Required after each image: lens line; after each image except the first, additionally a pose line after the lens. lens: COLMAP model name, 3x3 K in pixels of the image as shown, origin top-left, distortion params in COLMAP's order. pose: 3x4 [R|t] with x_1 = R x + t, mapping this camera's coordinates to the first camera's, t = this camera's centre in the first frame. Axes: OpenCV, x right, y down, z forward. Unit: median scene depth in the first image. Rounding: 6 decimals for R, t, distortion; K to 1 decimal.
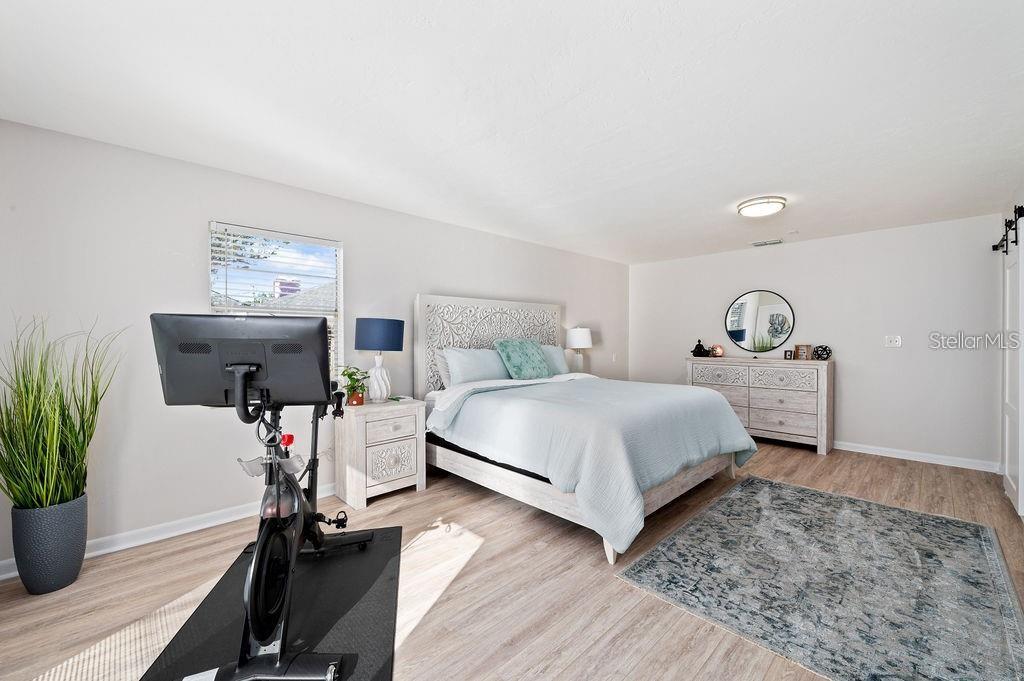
lens RADIAL K [[408.7, 0, 513.3], [0, 408.7, 337.4], [0, 0, 1]] dist [-0.006805, -0.000071]
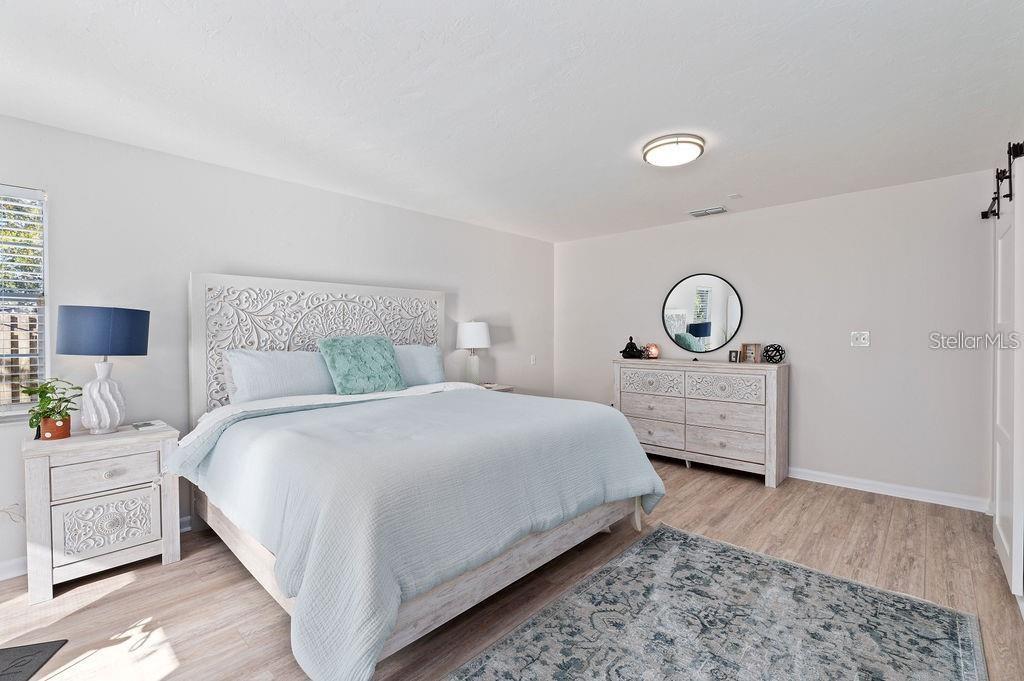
lens RADIAL K [[448.8, 0, 512.4], [0, 448.8, 335.1], [0, 0, 1]] dist [-0.007813, -0.000363]
pose [[0.998775, -0.001321, 0.049465, 0.298219], [0.001130, 0.999992, 0.003873, -0.002208], [-0.049469, -0.003812, 0.998768, 0.237760]]
